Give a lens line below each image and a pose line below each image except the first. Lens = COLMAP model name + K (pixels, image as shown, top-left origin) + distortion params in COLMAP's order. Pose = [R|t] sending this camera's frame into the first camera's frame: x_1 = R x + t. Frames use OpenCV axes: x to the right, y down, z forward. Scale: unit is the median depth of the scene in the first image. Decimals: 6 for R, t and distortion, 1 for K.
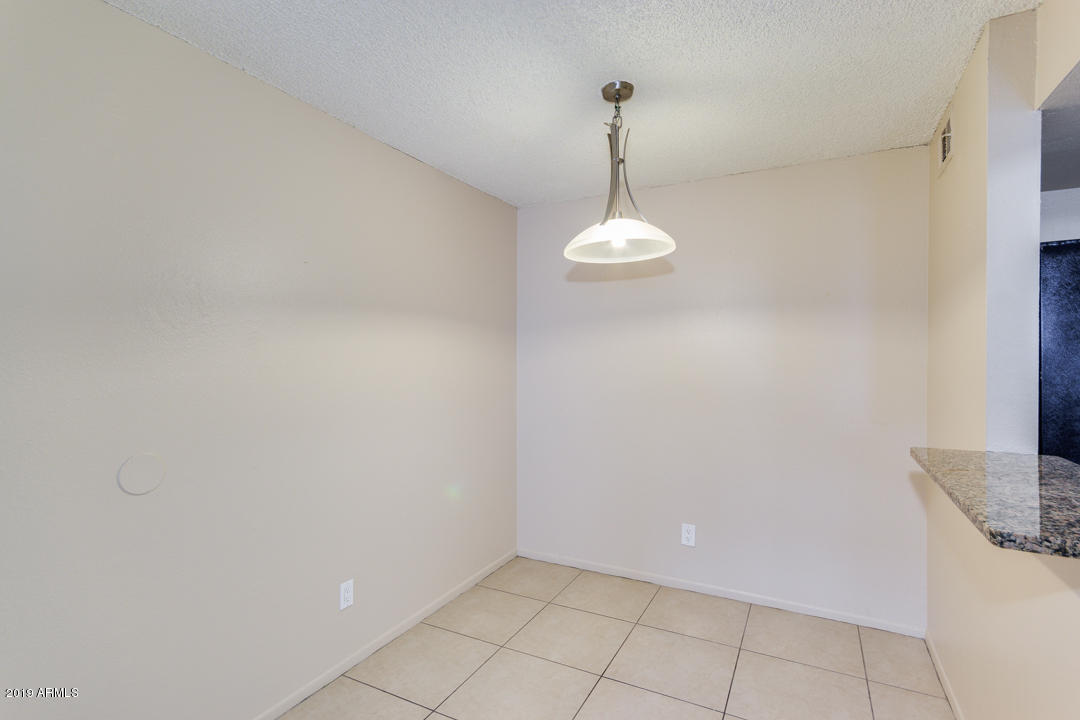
lens RADIAL K [[516.9, 0, 546.6], [0, 516.9, 365.2], [0, 0, 1]] dist [0.005423, -0.002228]
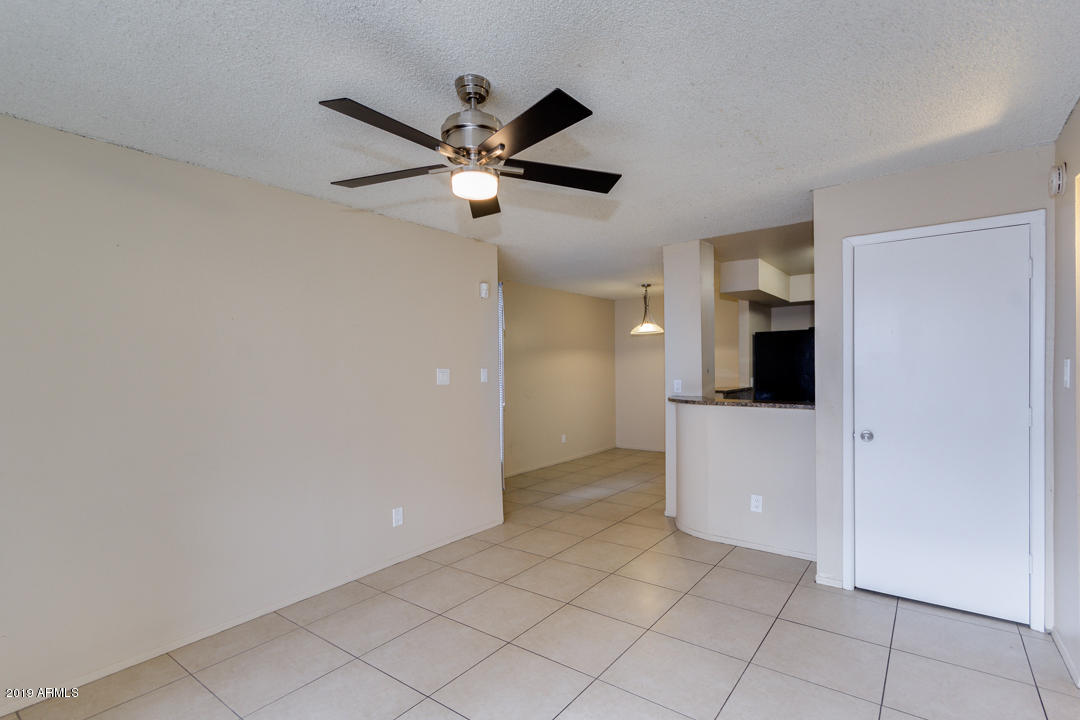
lens RADIAL K [[516.9, 0, 553.4], [0, 516.9, 373.3], [0, 0, 1]] dist [0.005423, -0.002228]
pose [[0.985637, -0.013031, -0.168372, 0.103901], [0.015319, 0.999807, 0.012299, -0.004462], [0.168179, -0.014702, 0.985647, -2.407673]]
